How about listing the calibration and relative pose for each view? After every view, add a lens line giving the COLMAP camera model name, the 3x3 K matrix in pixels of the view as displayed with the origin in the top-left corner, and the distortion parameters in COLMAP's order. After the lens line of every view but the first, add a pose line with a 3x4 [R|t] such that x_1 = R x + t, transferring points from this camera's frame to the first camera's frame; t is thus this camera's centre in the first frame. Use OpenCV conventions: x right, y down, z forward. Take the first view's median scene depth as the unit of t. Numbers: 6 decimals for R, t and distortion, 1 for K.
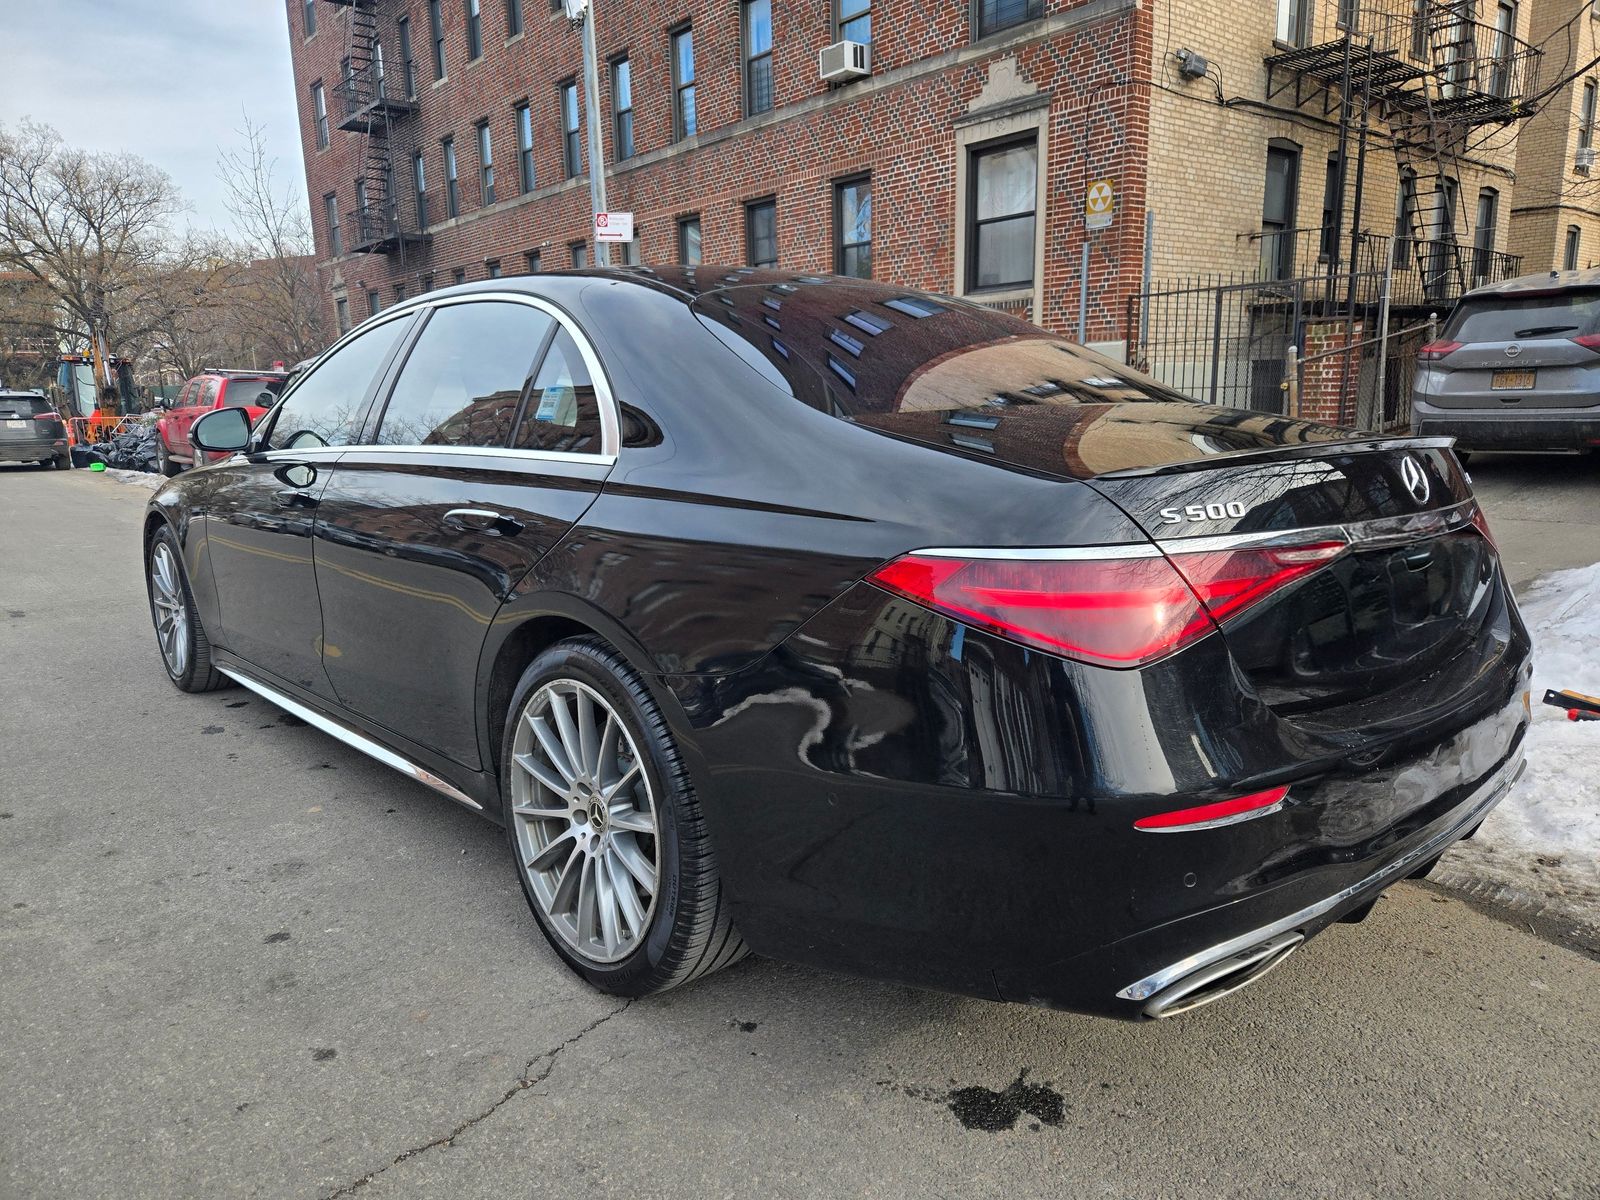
lens RADIAL K [[1064.2, 0, 802.5], [0, 1064.2, 606.0], [0, 0, 1]] dist [0.063558, -0.055003]
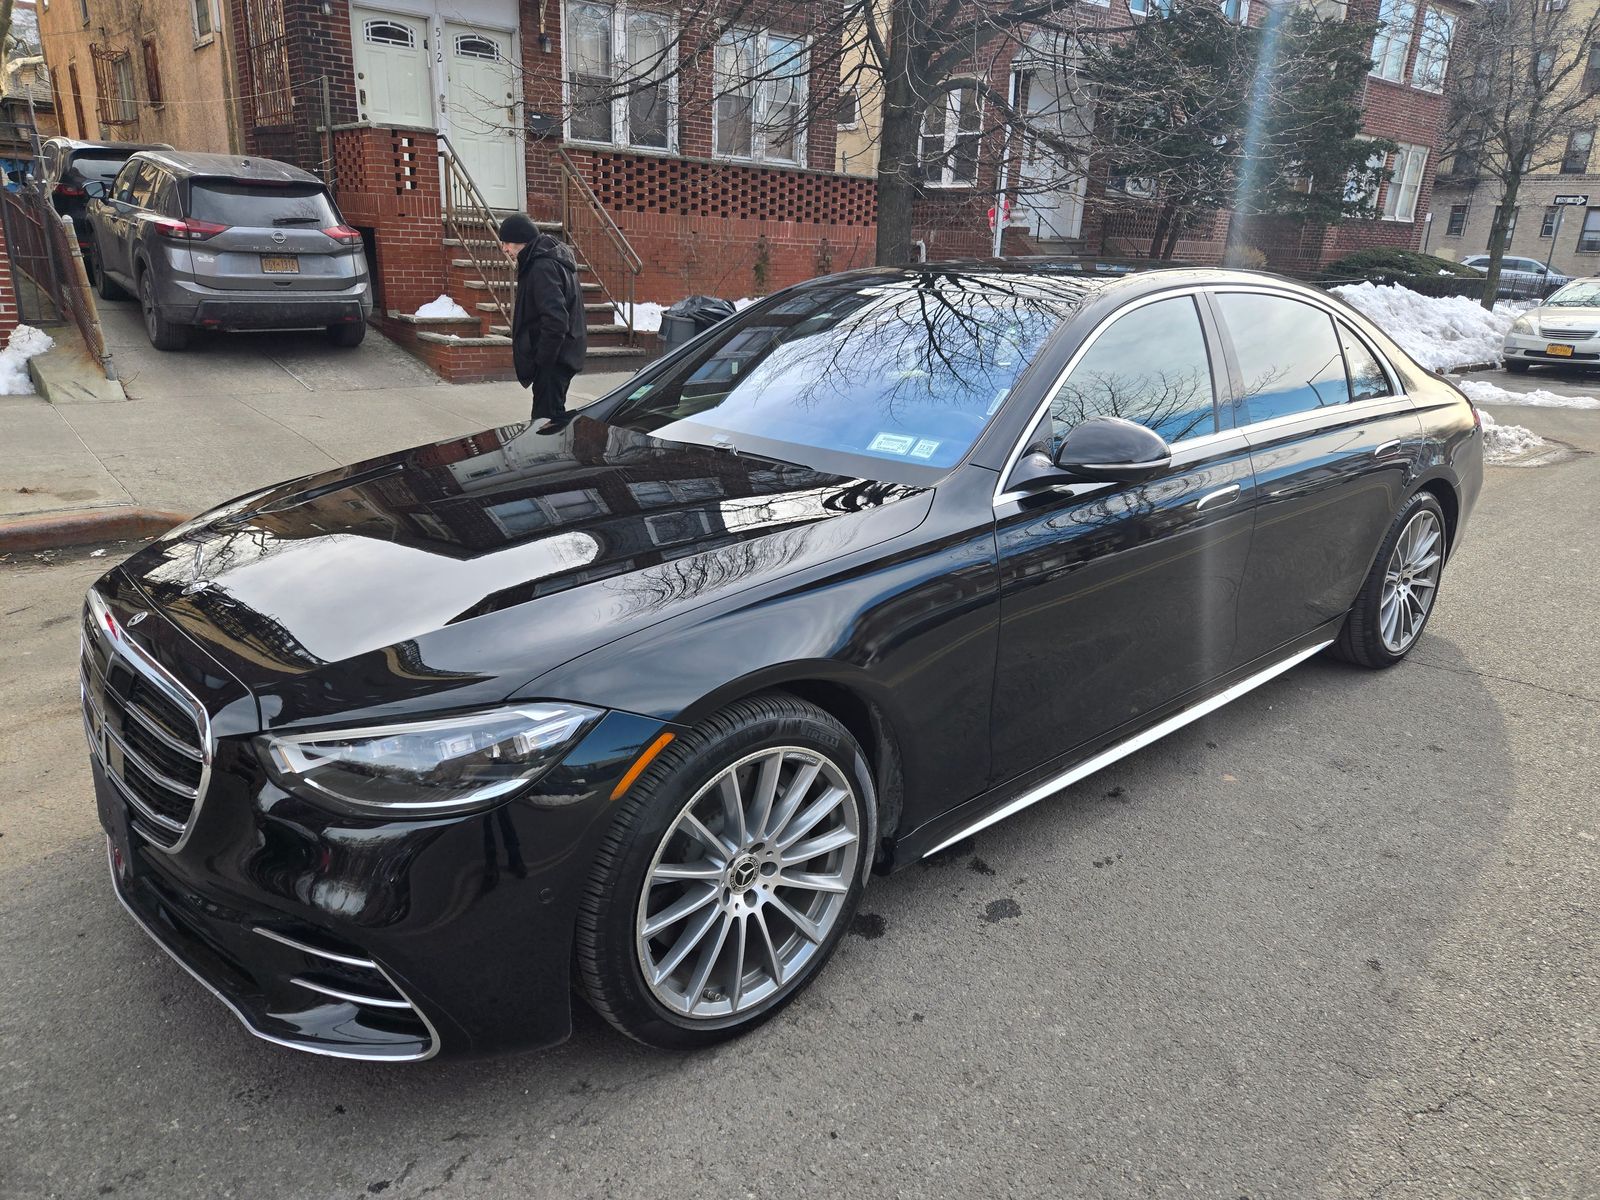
lens RADIAL K [[1064.9, 0, 791.8], [0, 1064.9, 595.3], [0, 0, 1]] dist [0.060669, -0.050190]
pose [[0.010771, -0.290739, 0.956742, -0.454258], [0.156441, 0.945505, 0.285564, -0.111794], [-0.987629, 0.146598, 0.055667, 0.430033]]
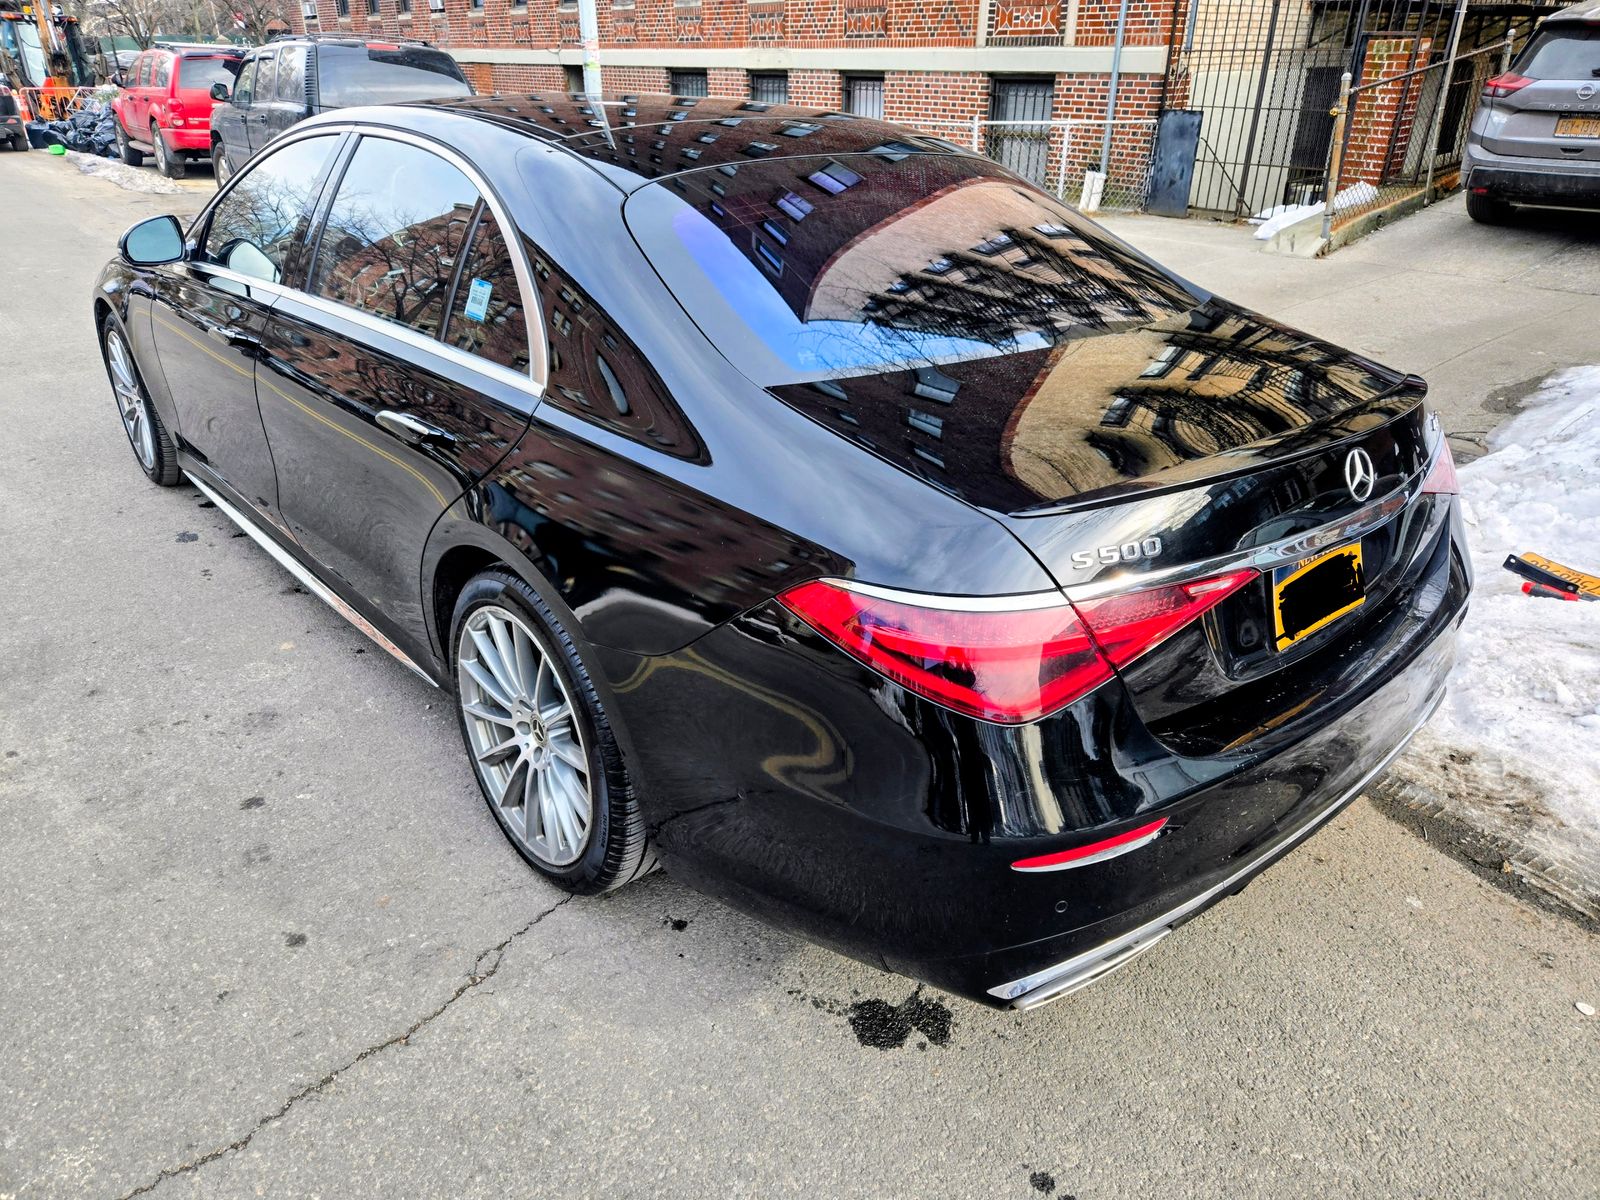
lens RADIAL K [[1064.9, 0, 791.8], [0, 1064.9, 595.3], [0, 0, 1]] dist [0.060669, -0.050190]
pose [[0.999502, 0.030299, -0.008764, 0.013114], [-0.026932, 0.964459, 0.262855, -0.046255], [0.016417, -0.262488, 0.964796, 0.006343]]
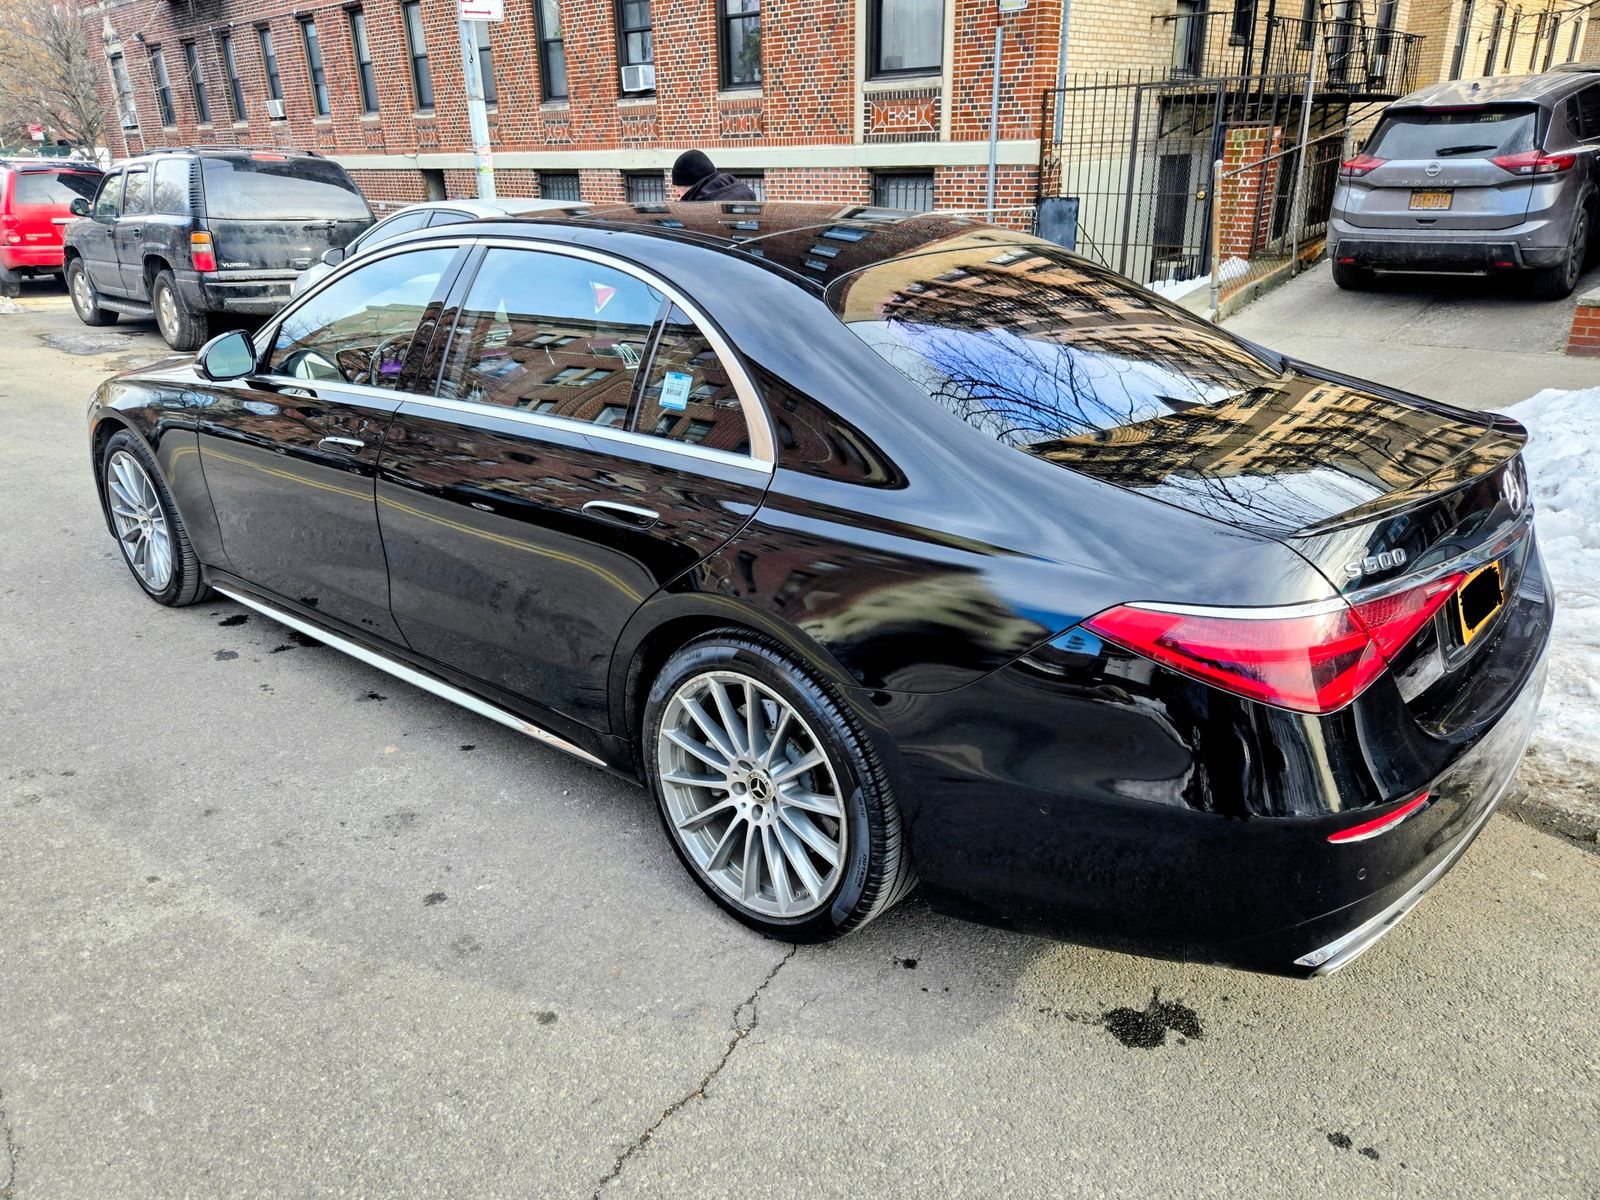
lens RADIAL K [[1109.8, 0, 786.7], [0, 1109.8, 592.6], [0, 0, 1]] dist [0.066263, -0.056396]
pose [[0.993251, -0.042132, 0.108065, -0.060284], [0.022670, 0.984242, 0.175366, -0.043664], [-0.113750, -0.171733, 0.978554, -0.018549]]
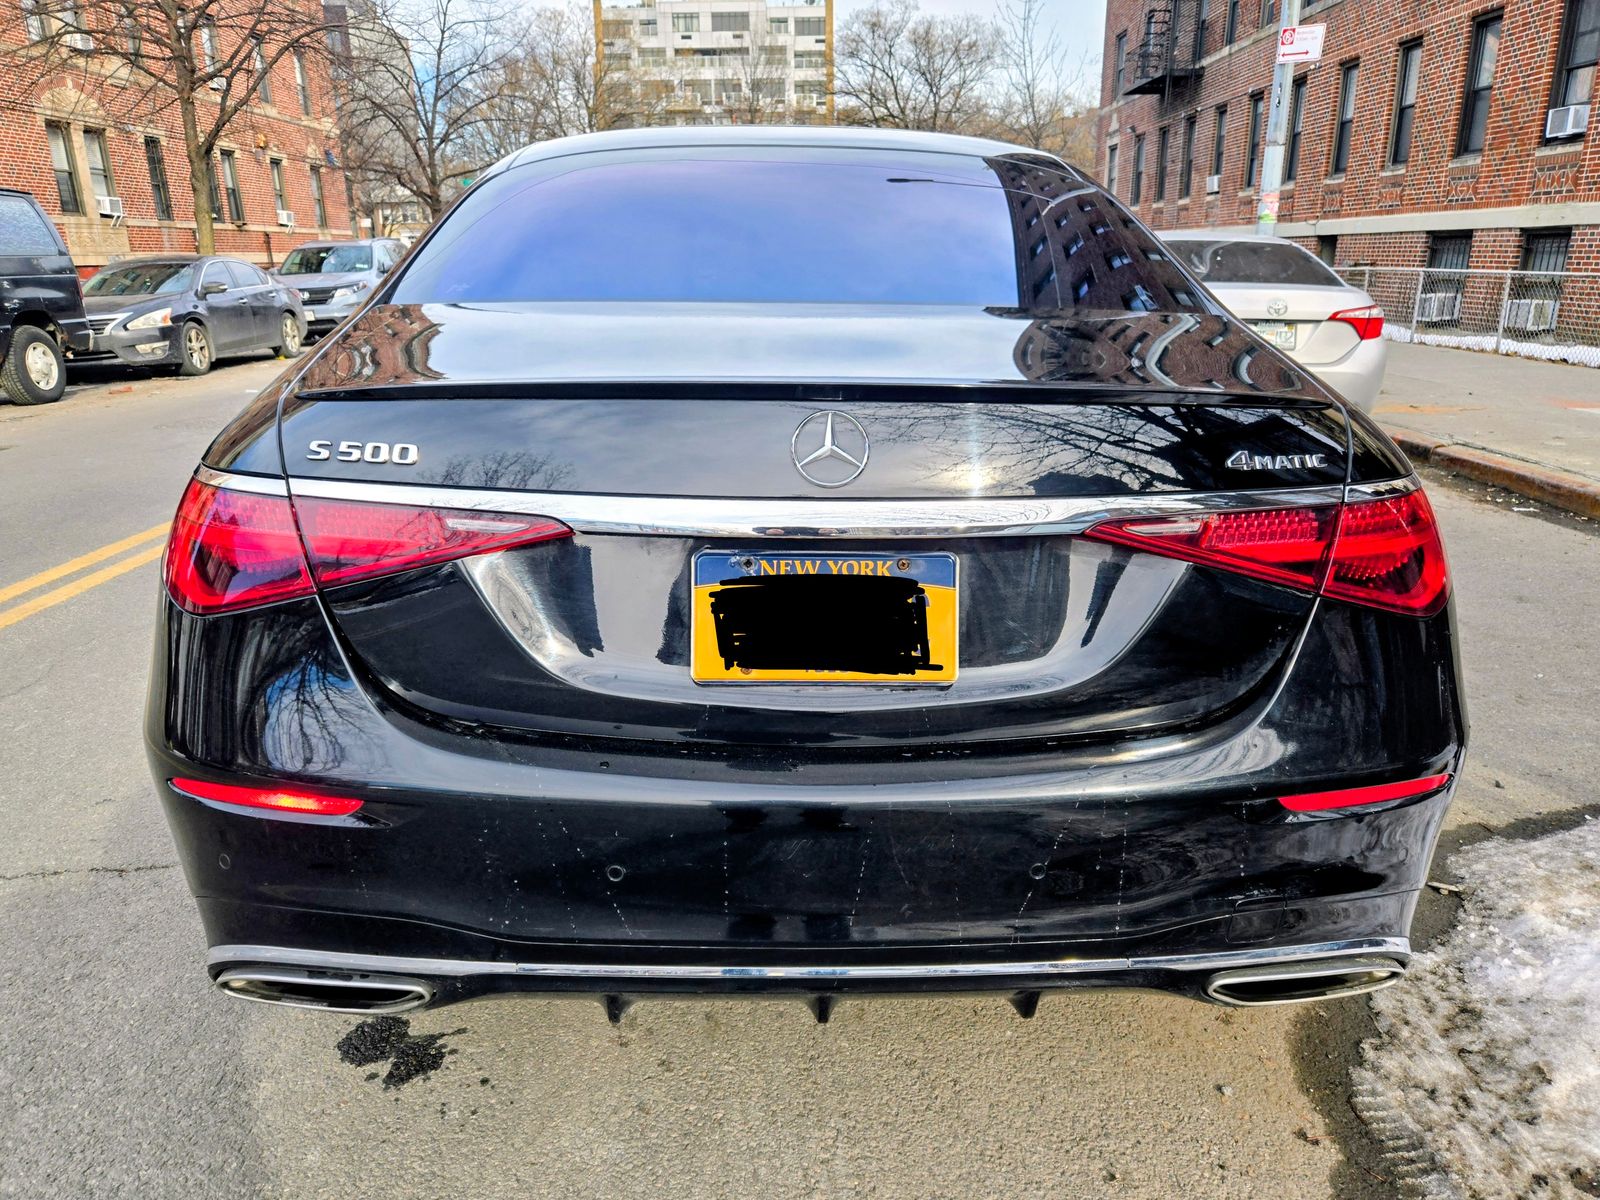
lens RADIAL K [[1091.9, 0, 800.0], [0, 1091.9, 600.0], [0, 0, 1]] dist [0.057787, -0.051232]
pose [[0.766090, 0.204850, -0.609215, 0.177911], [-0.132434, 0.977821, 0.162258, -0.024023], [0.628941, -0.043623, 0.776228, 0.087226]]
